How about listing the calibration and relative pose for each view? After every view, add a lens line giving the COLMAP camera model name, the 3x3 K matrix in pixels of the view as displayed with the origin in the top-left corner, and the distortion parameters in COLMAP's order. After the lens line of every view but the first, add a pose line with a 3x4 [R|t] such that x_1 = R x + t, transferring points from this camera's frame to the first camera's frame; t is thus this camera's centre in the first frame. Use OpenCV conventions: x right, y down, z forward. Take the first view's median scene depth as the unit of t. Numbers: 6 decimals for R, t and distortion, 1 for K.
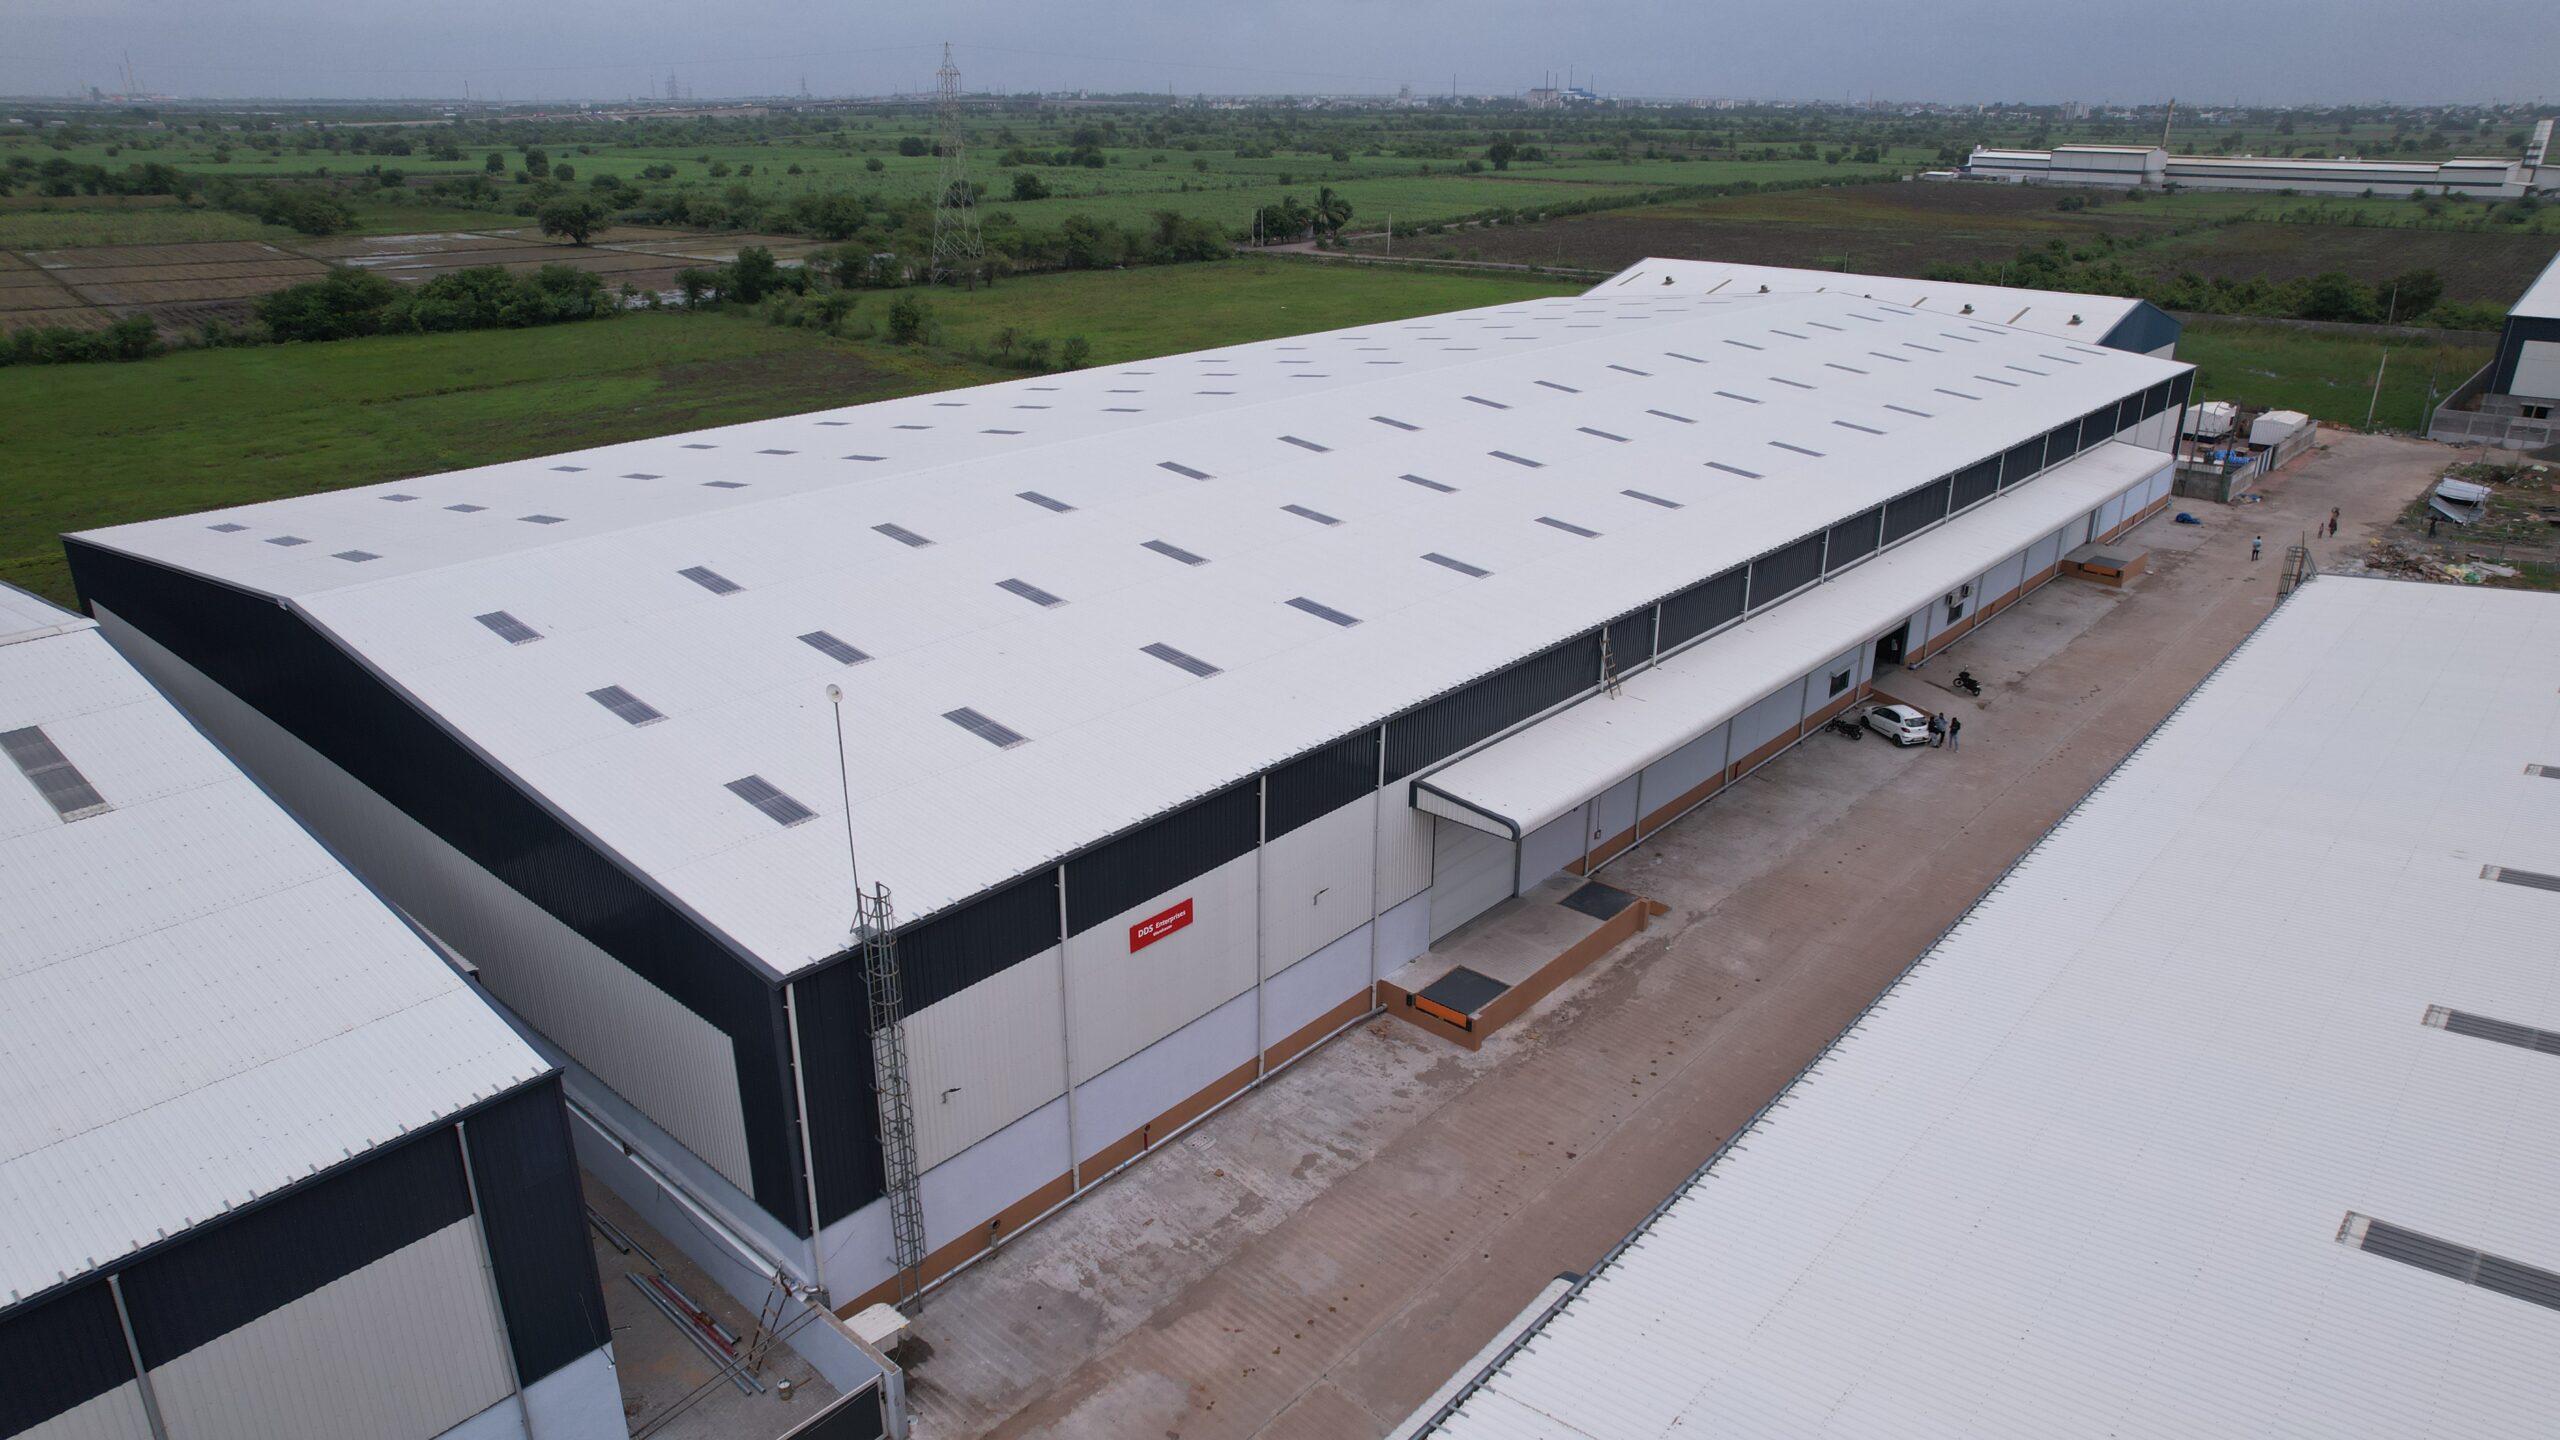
lens RADIAL K [[1698.6, 0, 1285.0], [0, 1698.6, 702.2], [0, 0, 1]] dist [-0.053917, 0.064227]
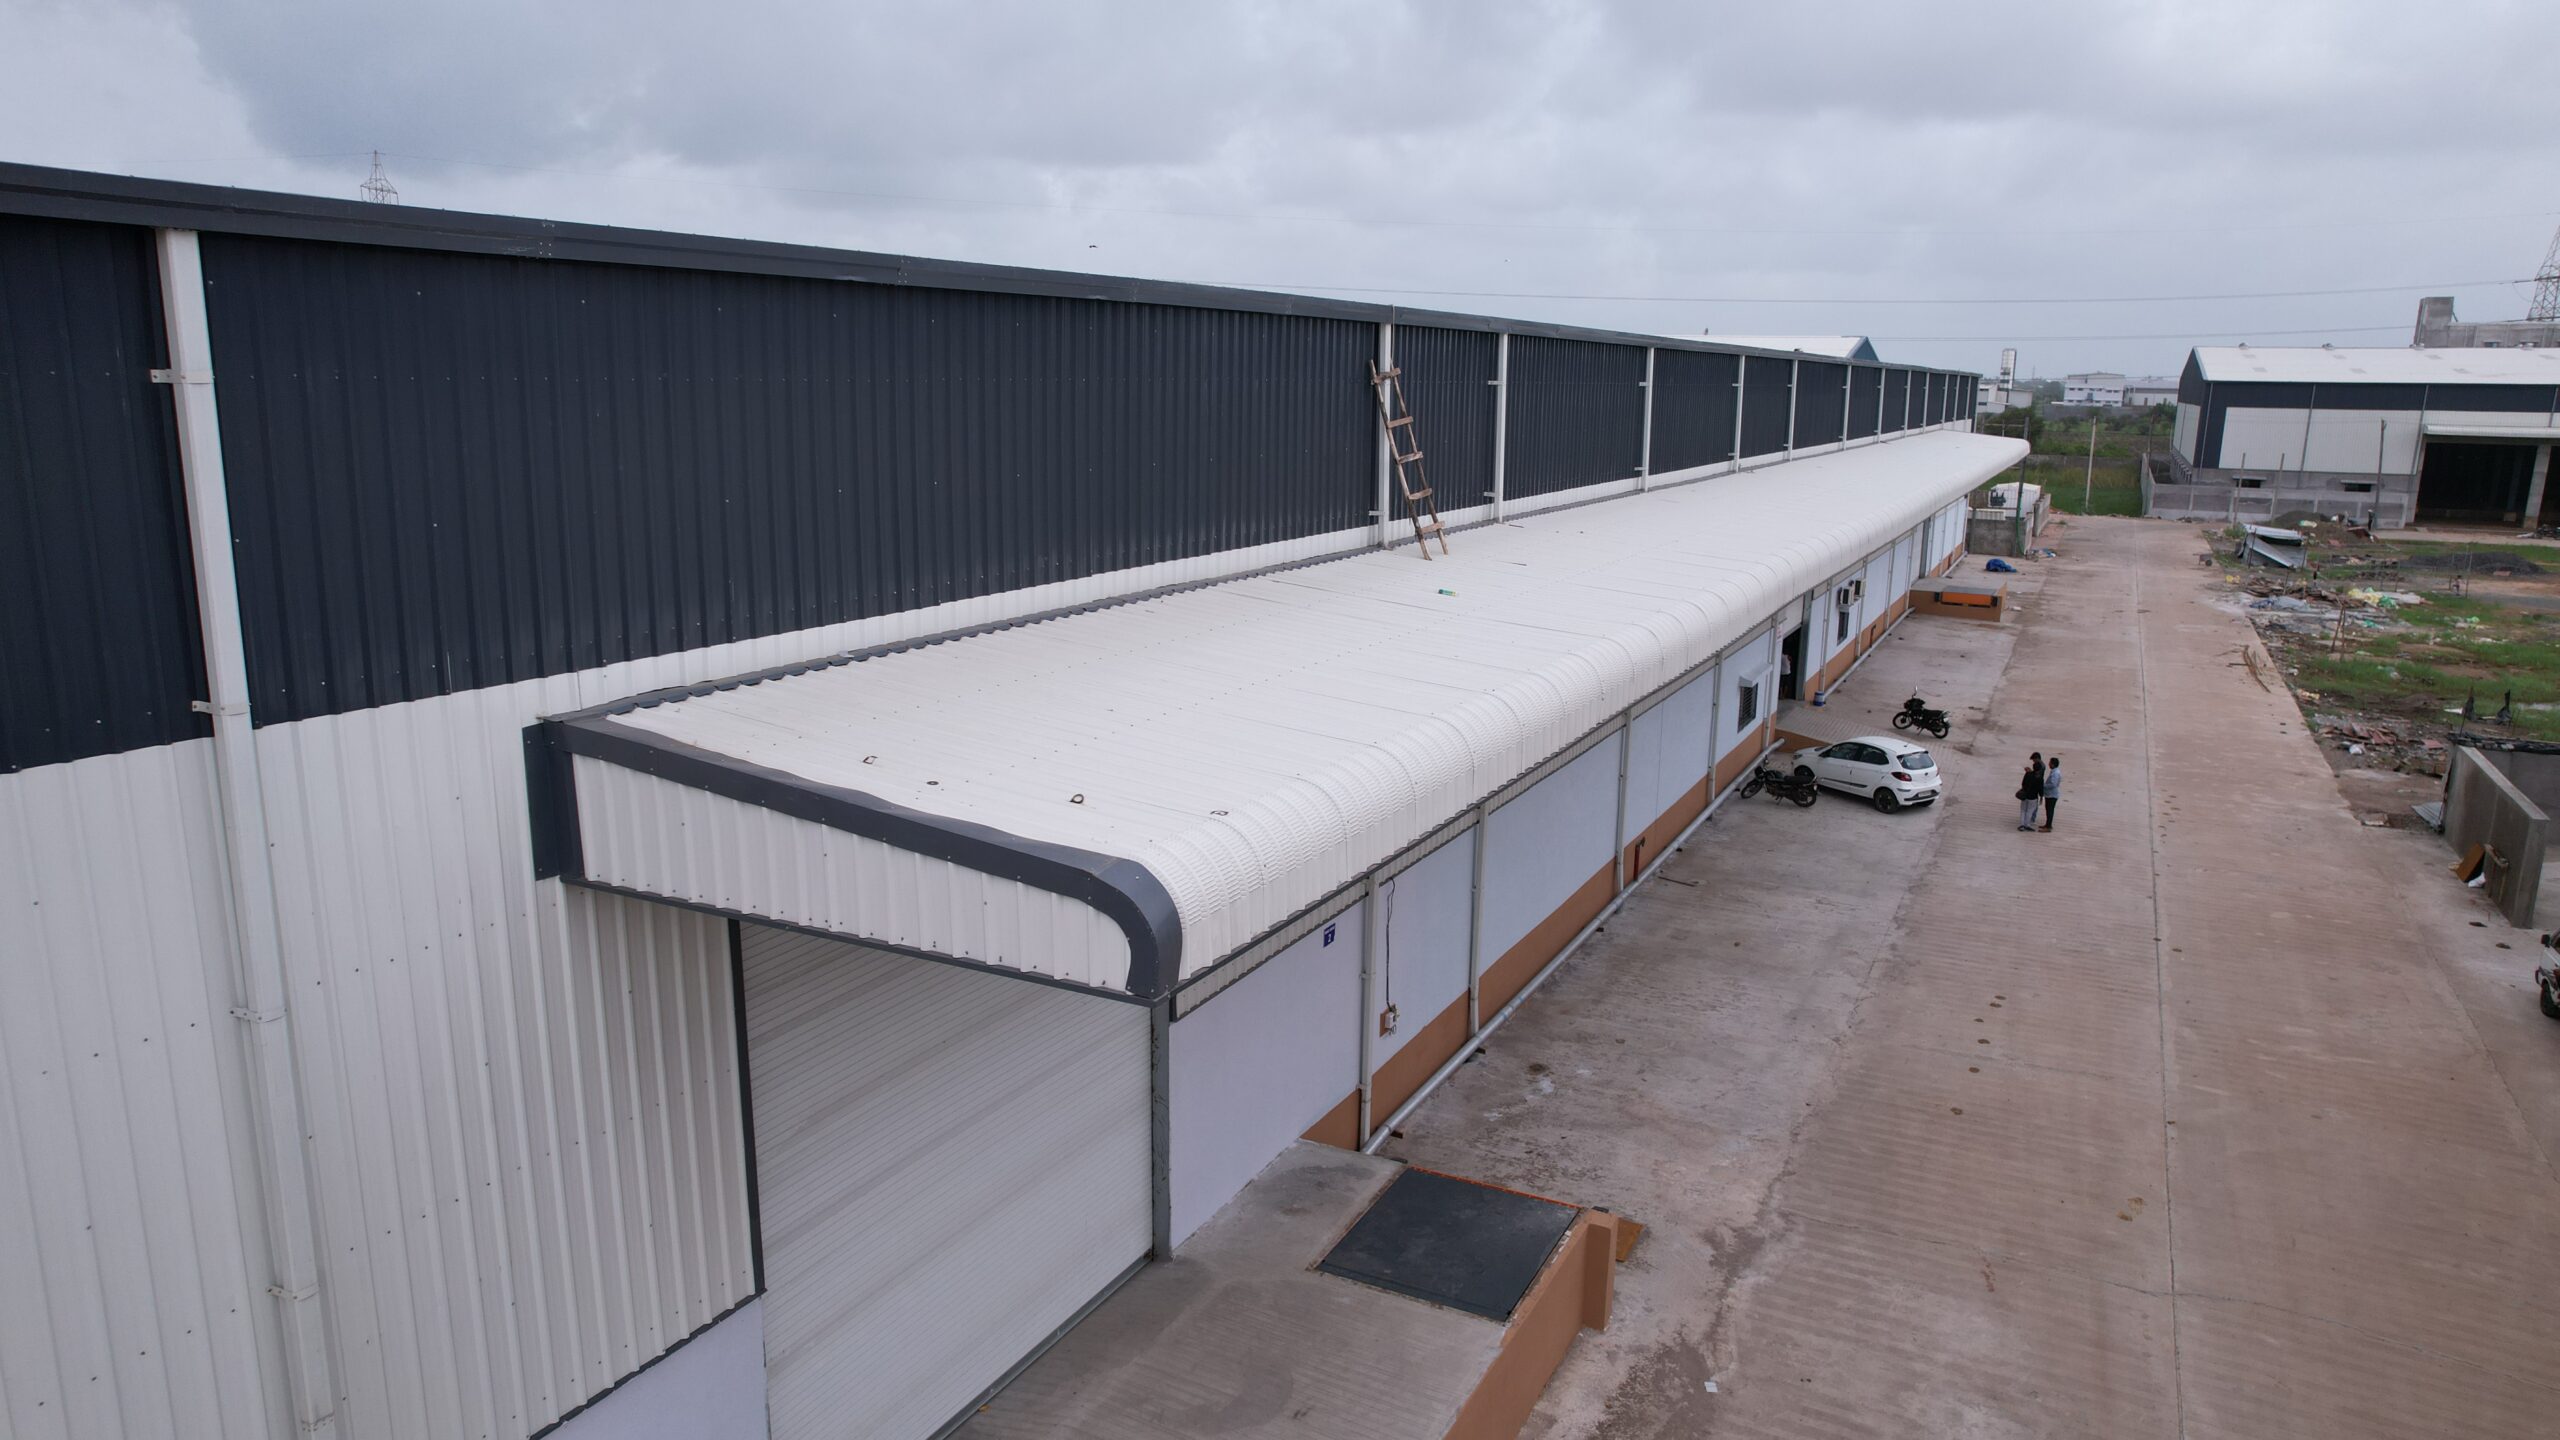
lens RADIAL K [[1698.6, 0, 1285.0], [0, 1698.6, 702.2], [0, 0, 1]] dist [-0.053917, 0.064227]
pose [[0.970708, -0.045216, 0.235969, 0.088837], [0.081016, 0.986211, -0.144303, 0.062411], [-0.226191, 0.159194, 0.960987, 0.670652]]
